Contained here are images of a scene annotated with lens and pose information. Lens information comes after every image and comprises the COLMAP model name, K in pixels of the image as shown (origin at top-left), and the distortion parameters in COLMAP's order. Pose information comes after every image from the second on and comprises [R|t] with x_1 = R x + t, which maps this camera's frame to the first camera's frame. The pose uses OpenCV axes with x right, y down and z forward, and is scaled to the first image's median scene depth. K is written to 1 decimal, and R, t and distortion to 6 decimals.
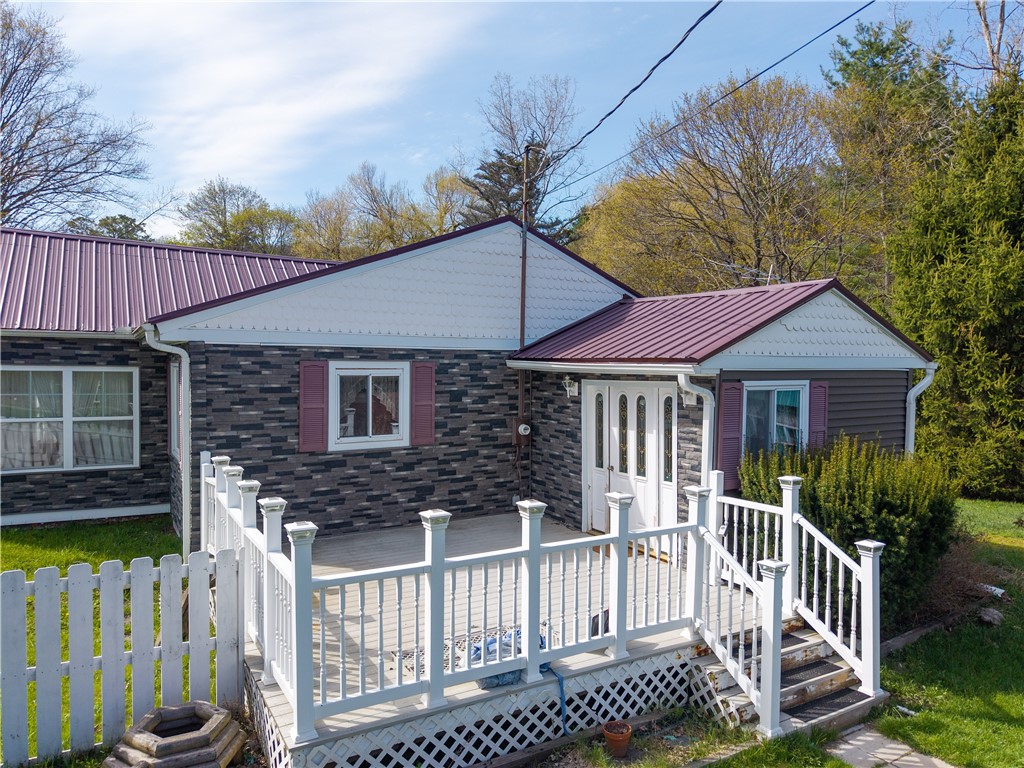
lens RADIAL K [[681.1, 0, 512.0], [0, 681.1, 384.0], [0, 0, 1]] dist [0.036073, -0.002462]
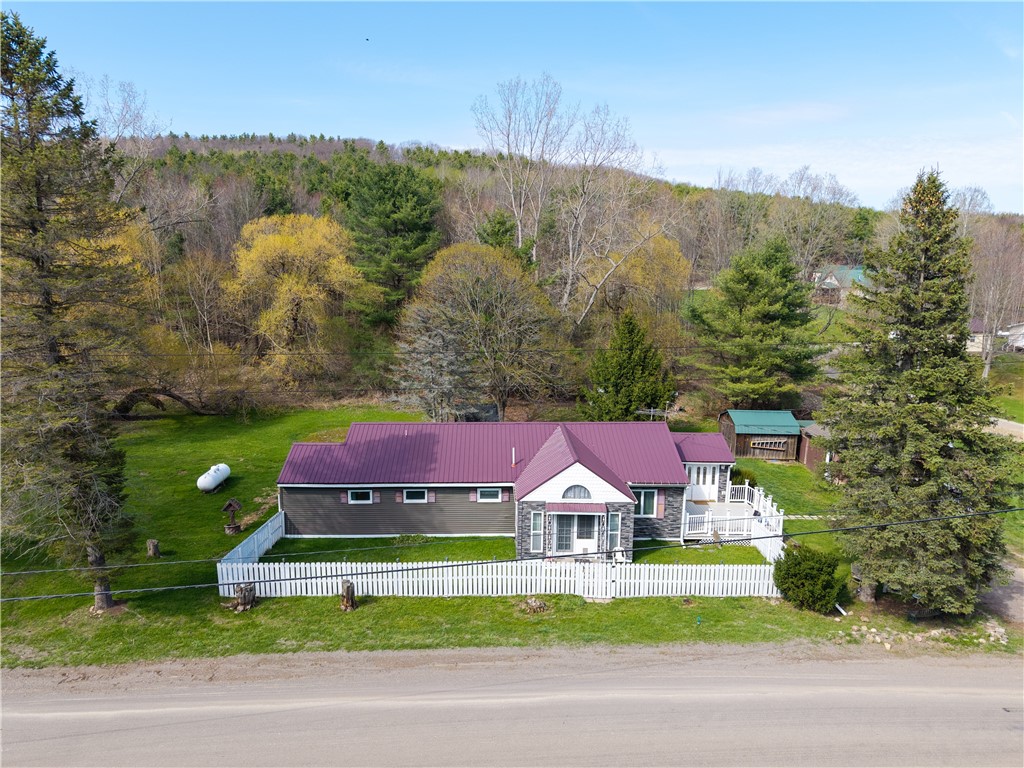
lens RADIAL K [[685.1, 0, 512.0], [0, 685.1, 384.0], [0, 0, 1]] dist [0.025682, -0.024156]
pose [[0.501734, -0.158364, 0.850402, -3.616636], [0.016209, 0.984647, 0.173801, -1.141914], [-0.864870, -0.073418, 0.496598, -0.051360]]
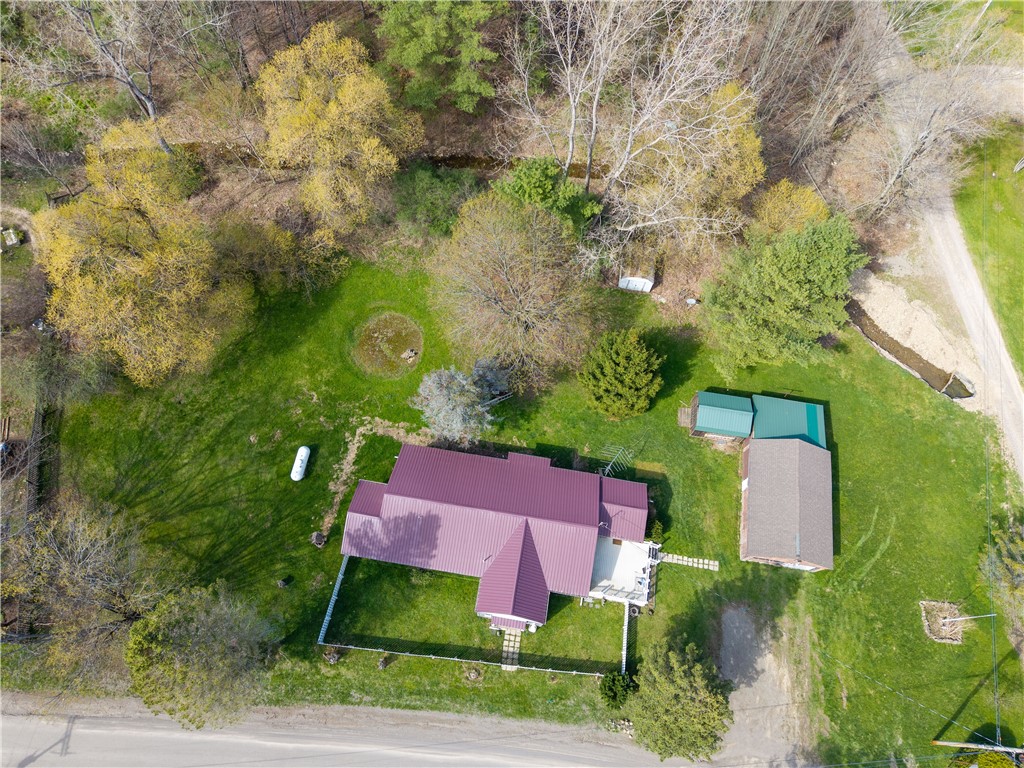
lens RADIAL K [[685.1, 0, 512.0], [0, 685.1, 384.0], [0, 0, 1]] dist [0.025682, -0.024156]
pose [[0.654251, -0.690301, 0.308933, -1.334424], [-0.002344, 0.406639, 0.913586, -5.660124], [-0.756274, -0.598439, 0.264426, 0.847253]]
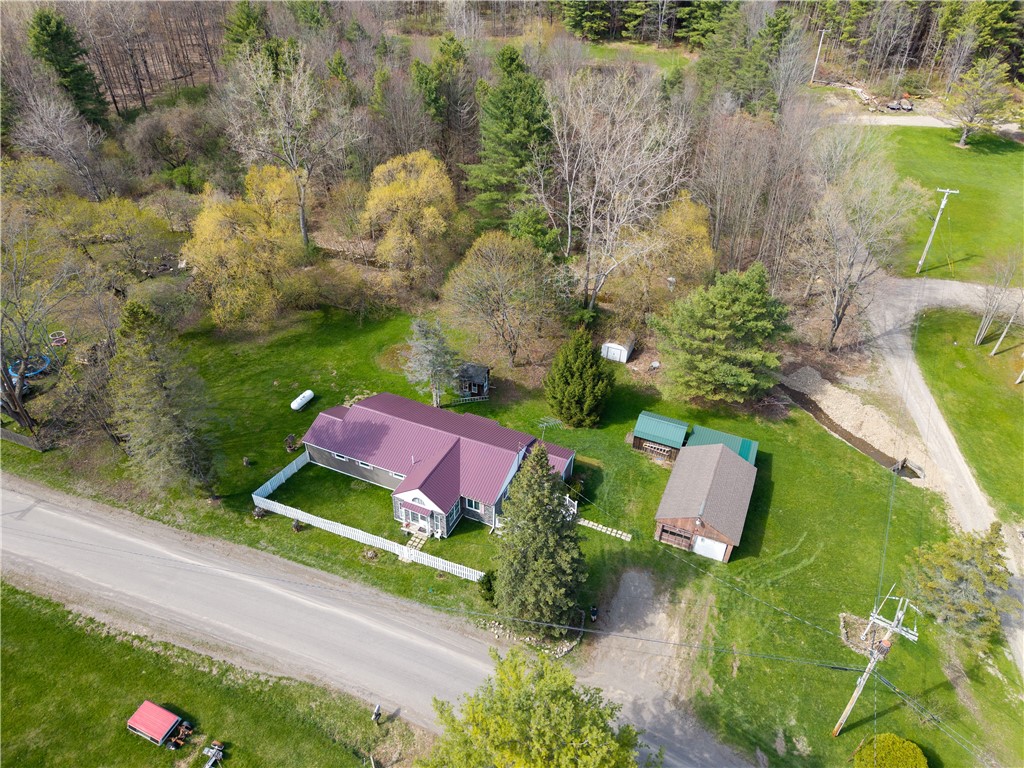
lens RADIAL K [[685.1, 0, 512.0], [0, 685.1, 384.0], [0, 0, 1]] dist [0.025682, -0.024156]
pose [[0.825820, -0.326998, 0.459450, -2.621616], [0.004500, 0.818518, 0.574463, -4.245979], [-0.563916, -0.472336, 0.677420, -2.703671]]
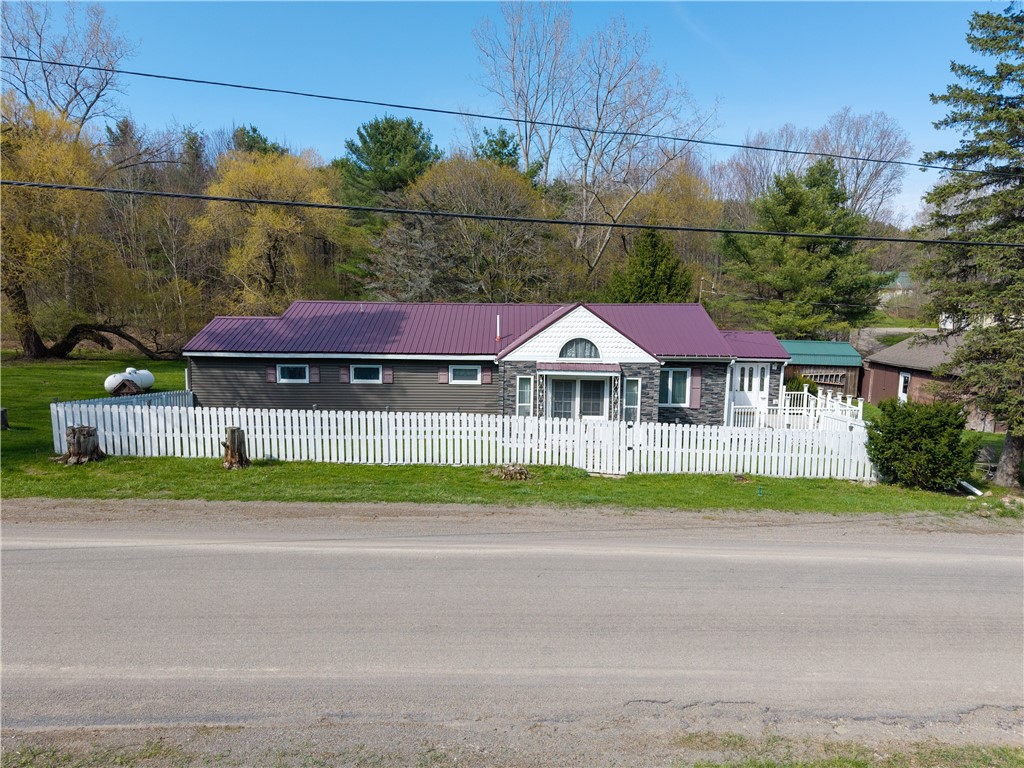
lens RADIAL K [[685.1, 0, 512.0], [0, 685.1, 384.0], [0, 0, 1]] dist [0.025682, -0.024156]
pose [[0.528174, -0.102126, 0.842973, -2.934221], [0.014770, 0.993696, 0.111132, -0.261641], [-0.849008, -0.046247, 0.526352, 0.199952]]
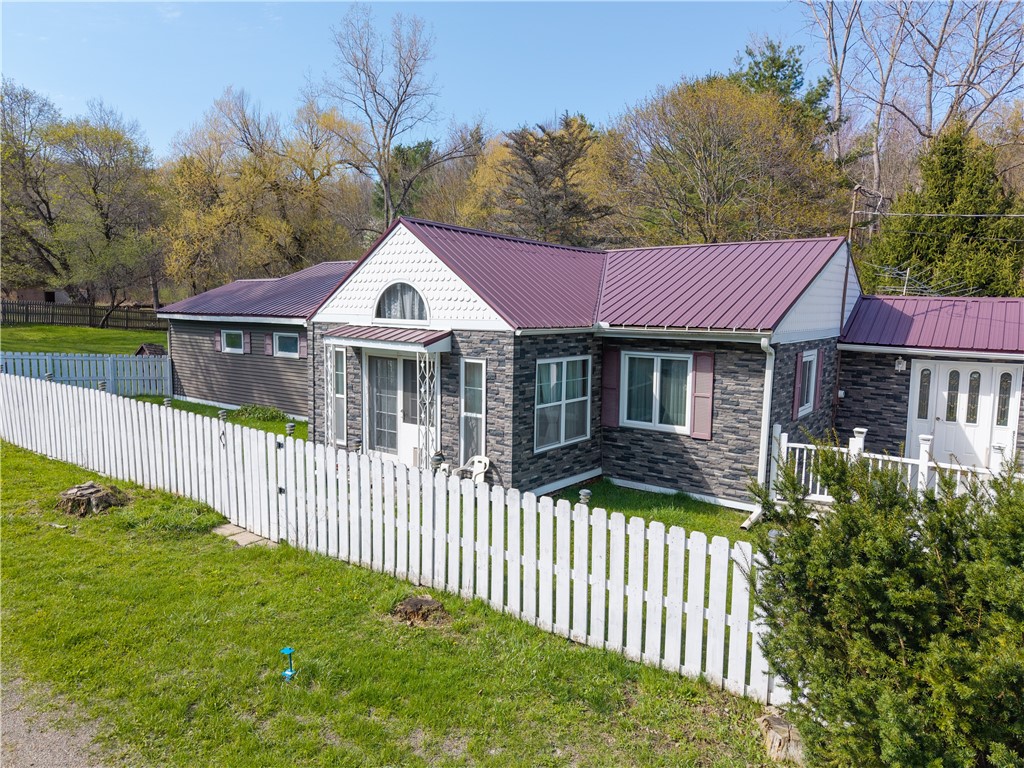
lens RADIAL K [[685.1, 0, 512.0], [0, 685.1, 384.0], [0, 0, 1]] dist [0.025682, -0.024156]
pose [[0.927238, -0.039392, 0.372394, -1.222690], [0.004404, 0.995530, 0.094341, -0.095090], [-0.374446, -0.085837, 0.923267, -0.040984]]
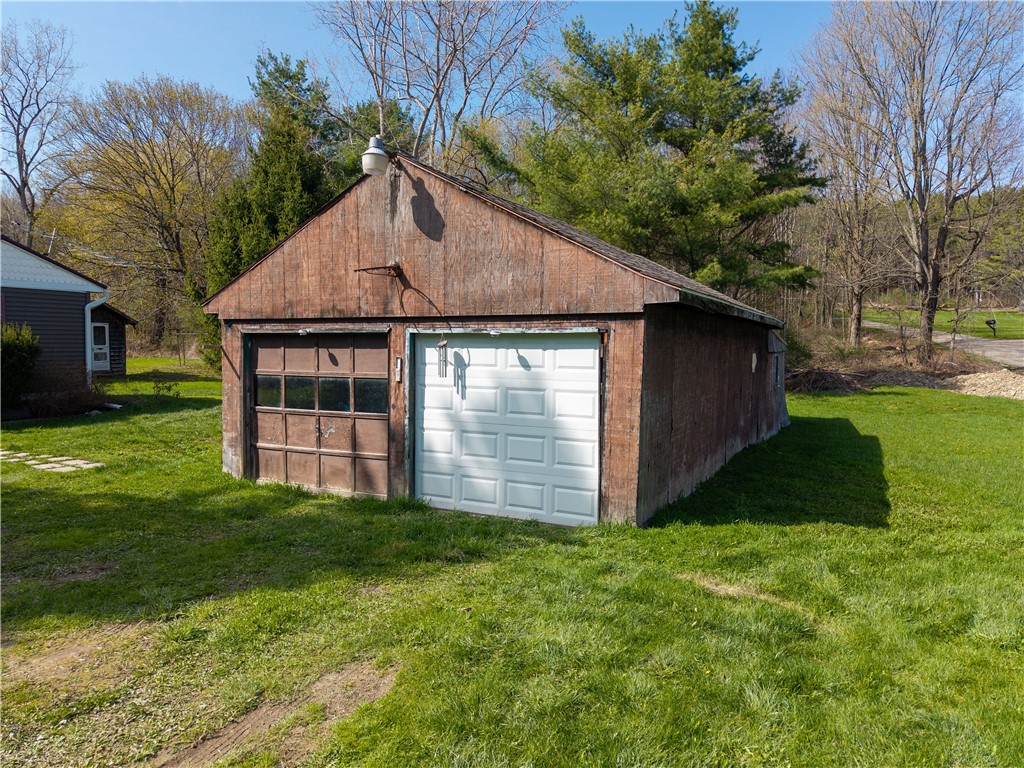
lens RADIAL K [[685.1, 0, 512.0], [0, 685.1, 384.0], [0, 0, 1]] dist [0.025682, -0.024156]
pose [[0.847247, -0.033221, 0.530159, 0.546177], [0.013210, 0.999051, 0.041492, 0.153007], [-0.531035, -0.028151, 0.846882, -1.064044]]
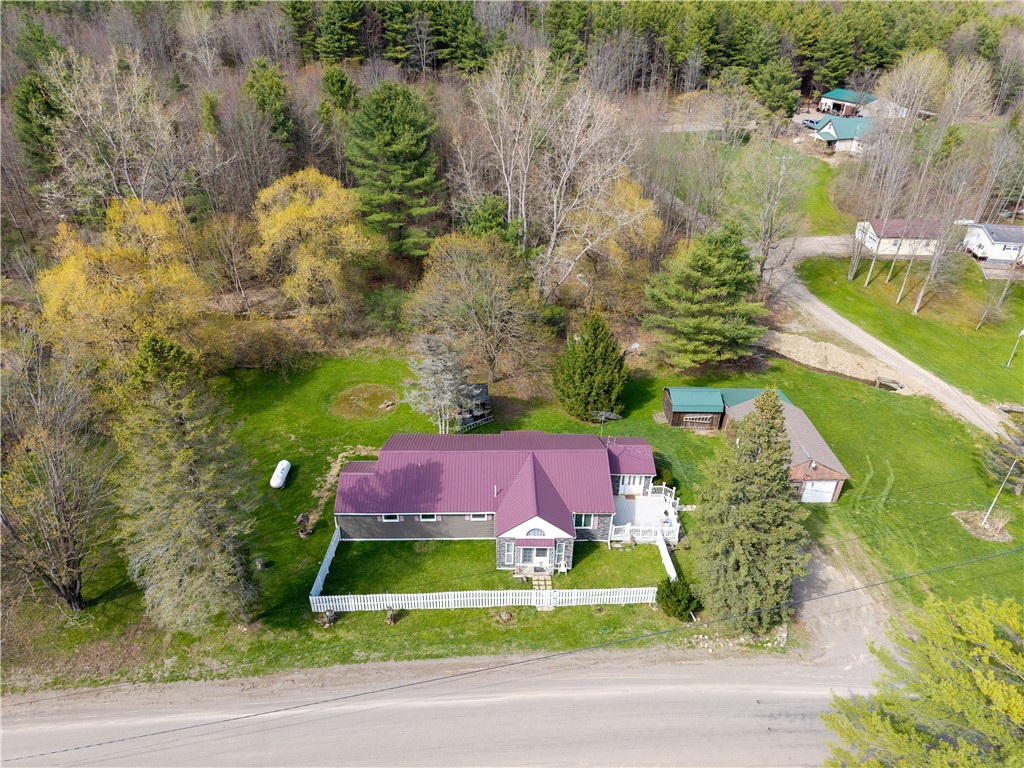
lens RADIAL K [[685.1, 0, 512.0], [0, 685.1, 384.0], [0, 0, 1]] dist [0.025682, -0.024156]
pose [[0.505557, -0.430049, 0.747977, -4.047053], [0.009336, 0.869601, 0.493666, -3.275975], [-0.862743, -0.242593, 0.443648, -0.482983]]
